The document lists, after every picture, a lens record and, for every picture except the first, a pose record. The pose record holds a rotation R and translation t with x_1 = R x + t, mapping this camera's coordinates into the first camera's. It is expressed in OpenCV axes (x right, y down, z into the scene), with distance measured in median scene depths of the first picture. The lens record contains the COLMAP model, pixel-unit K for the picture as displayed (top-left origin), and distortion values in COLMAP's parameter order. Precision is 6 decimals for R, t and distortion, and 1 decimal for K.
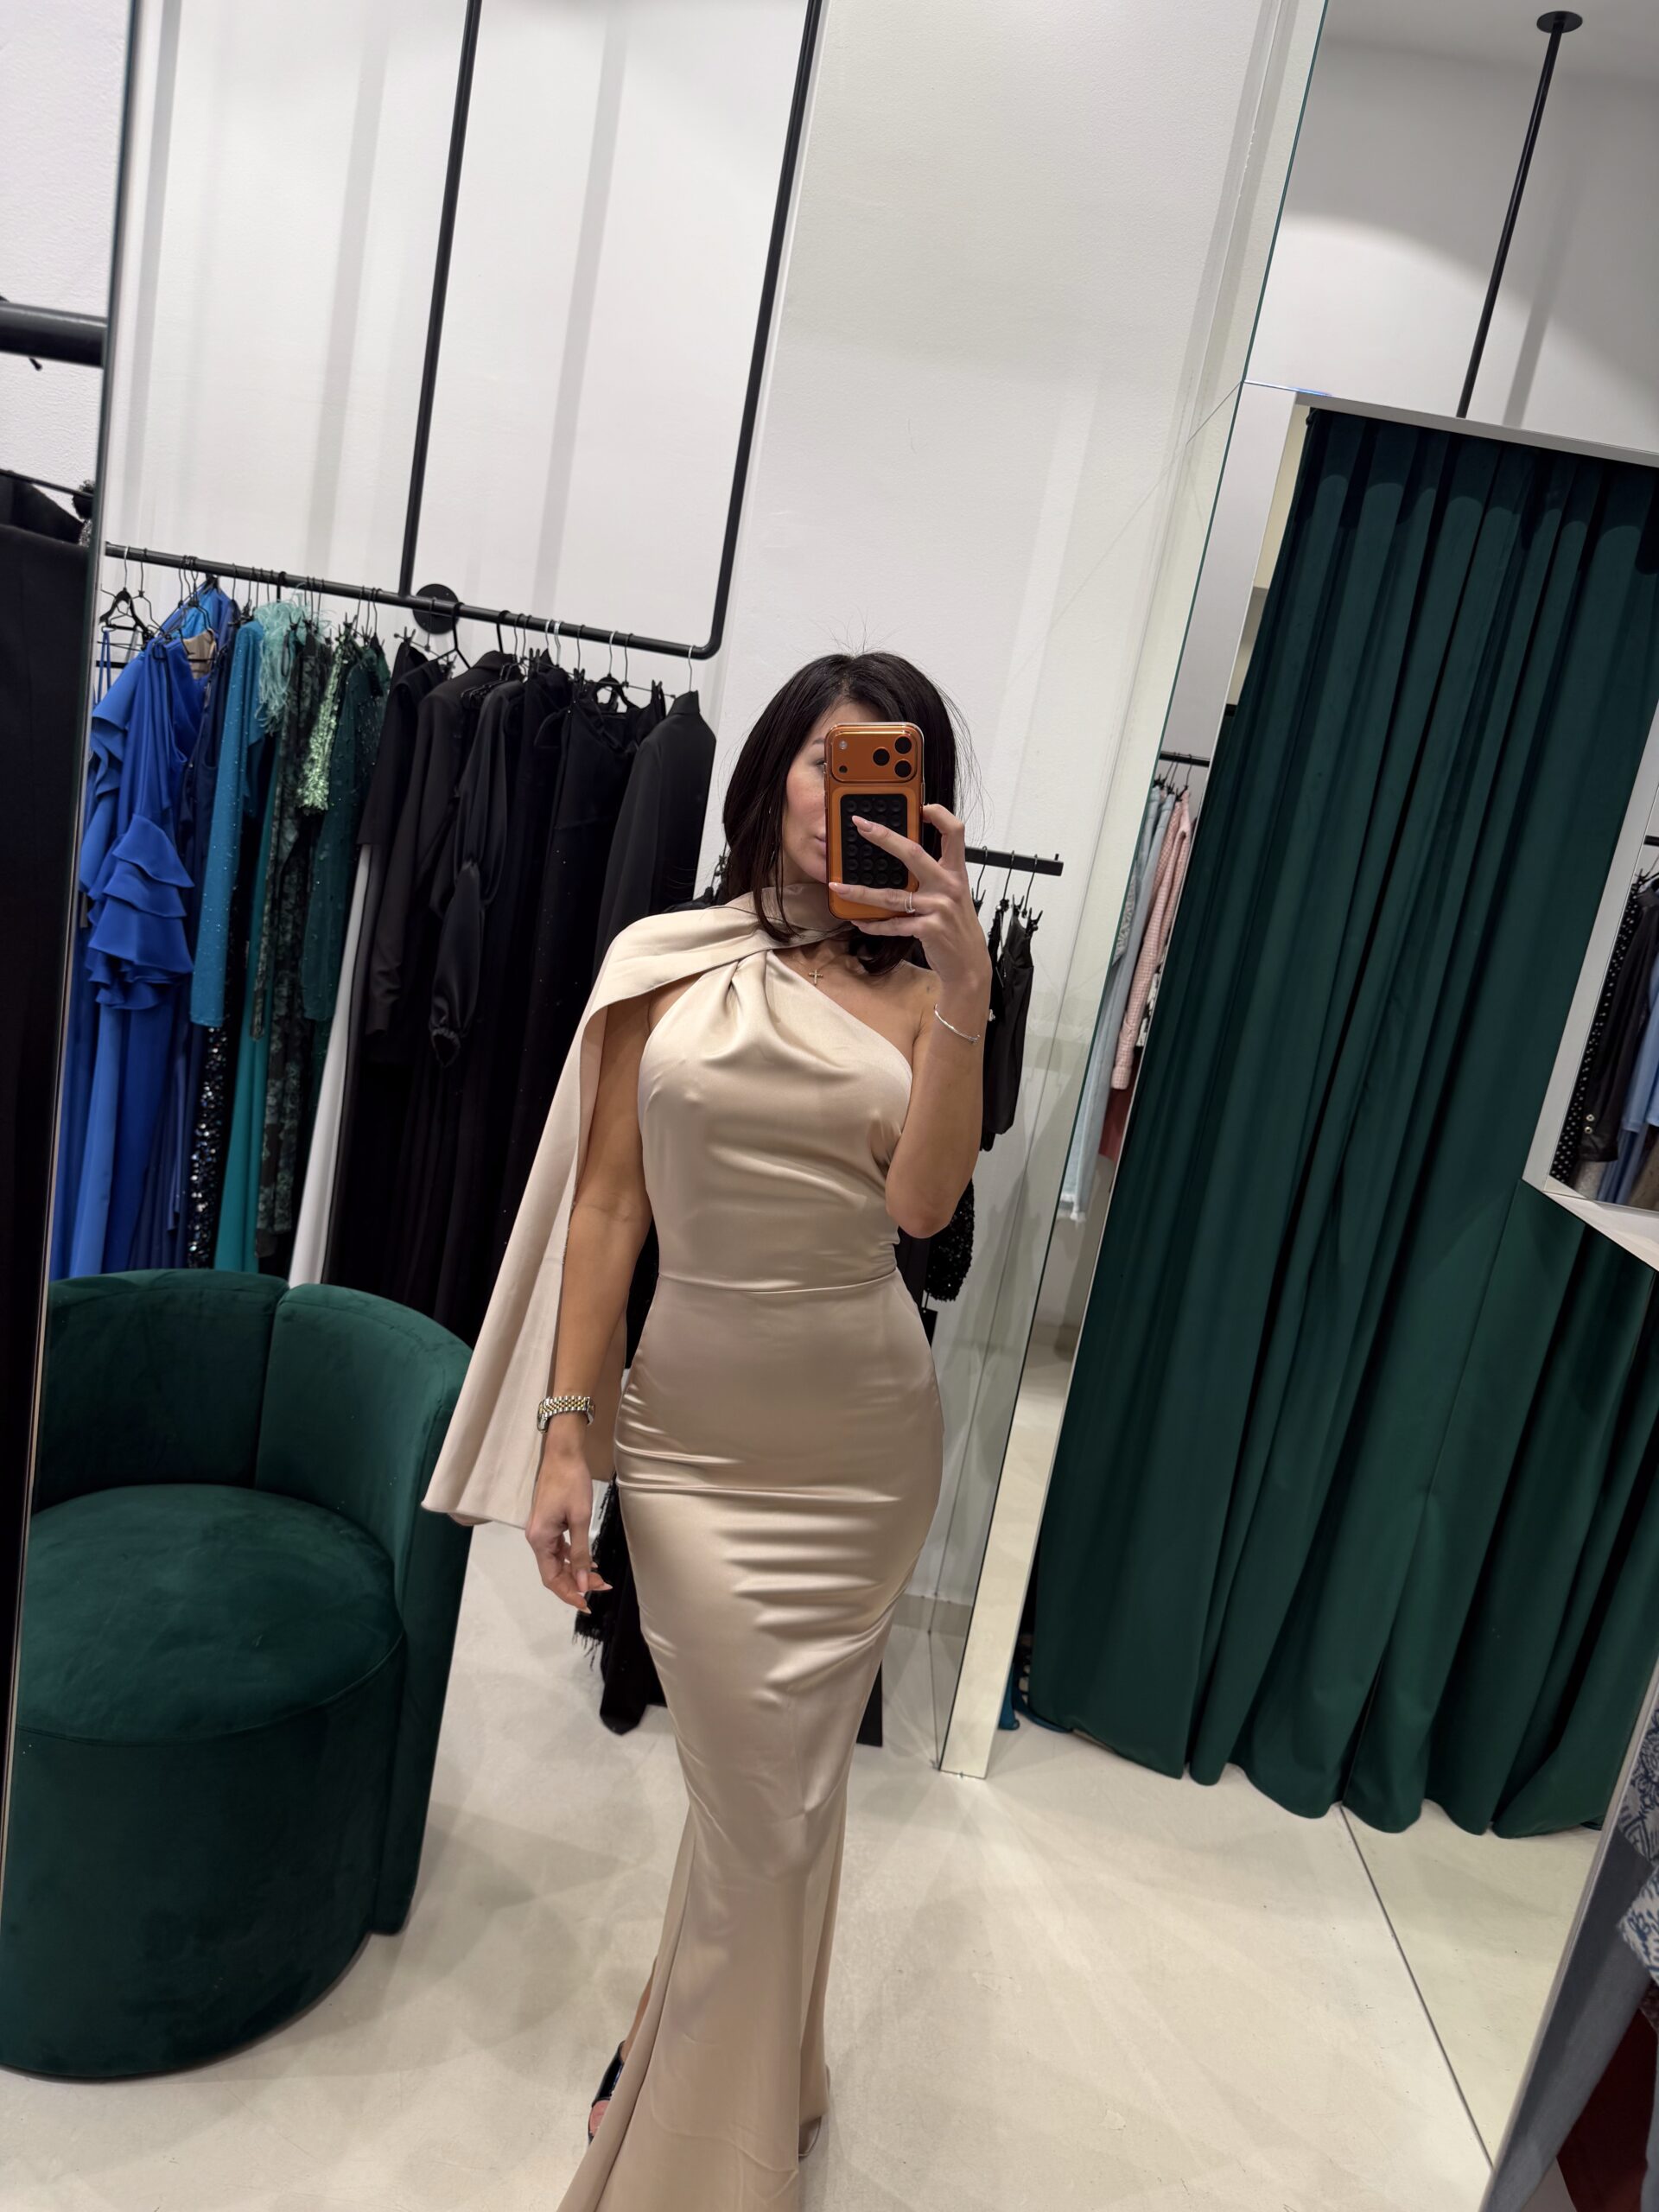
lens RADIAL K [[1559.4, 0, 833.8], [0, 1559.4, 1091.5], [0, 0, 1]] dist [0.049629, -0.077990]
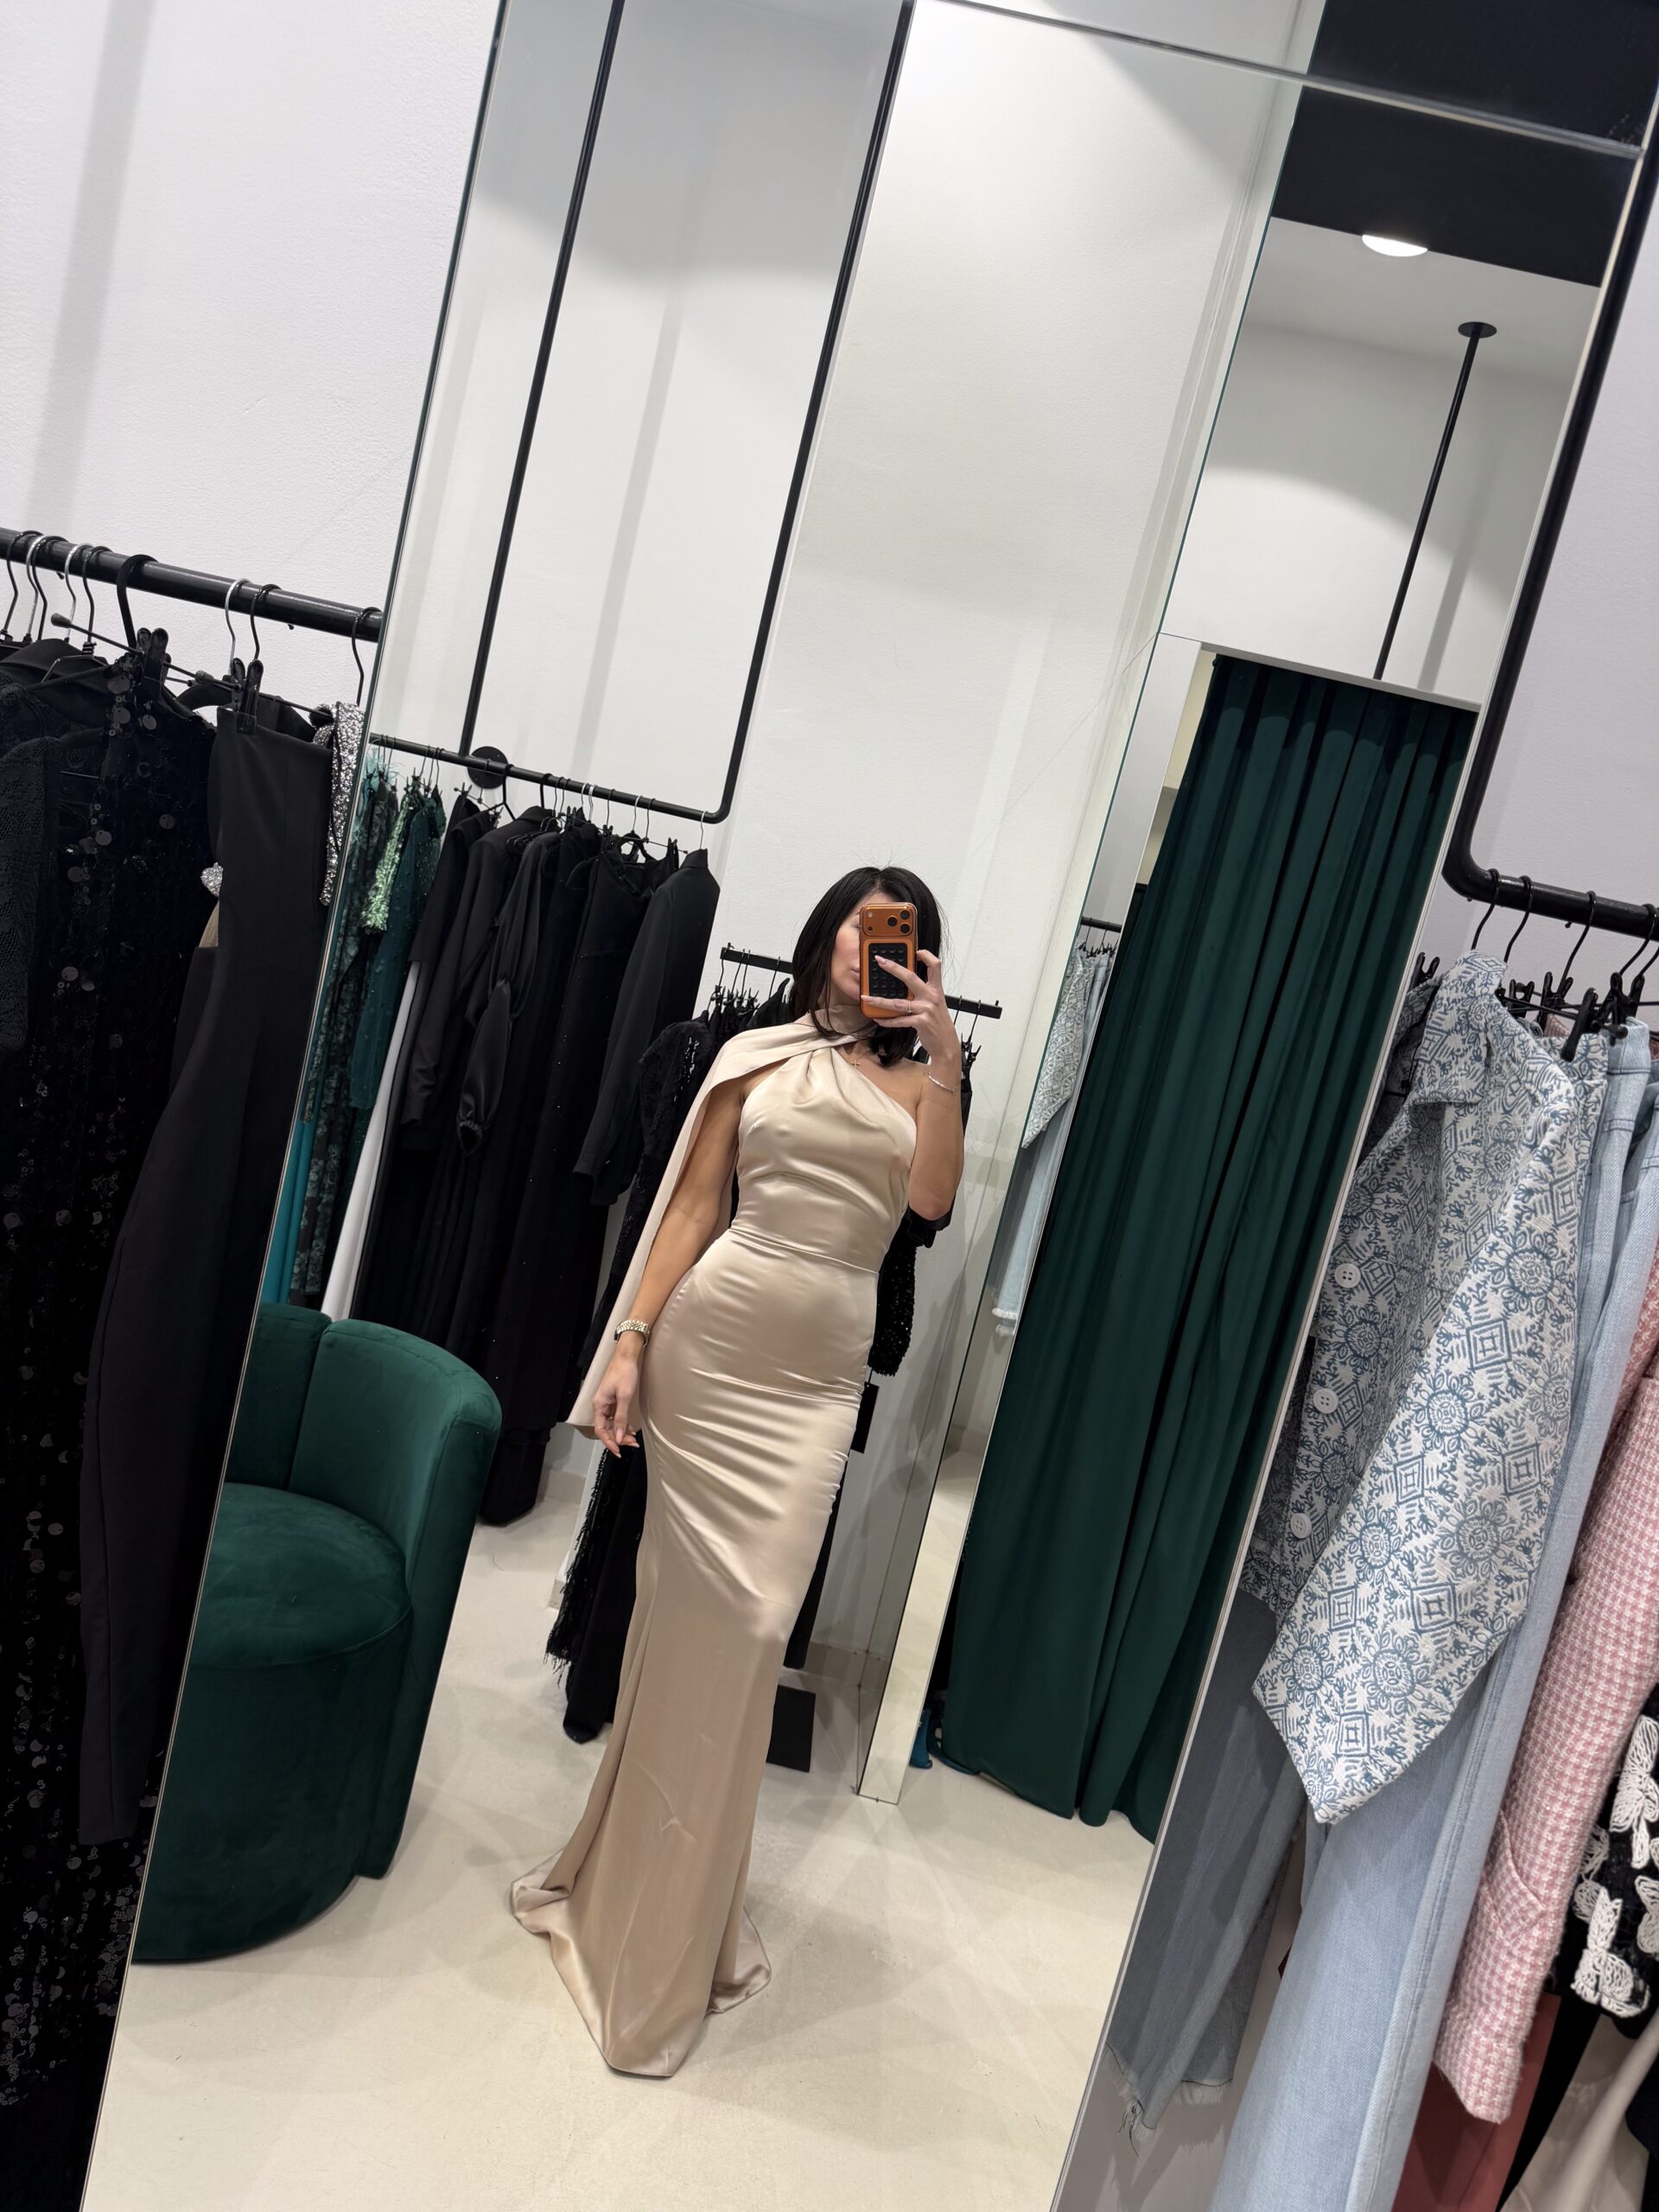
lens RADIAL K [[1553.0, 0, 827.3], [0, 1553.0, 1114.7], [0, 0, 1]] dist [0.009248, -0.017125]
pose [[0.998298, 0.058282, 0.001986, 0.013145], [-0.057918, 0.994884, -0.082772, 0.034845], [-0.006800, 0.082516, 0.996567, -0.151249]]
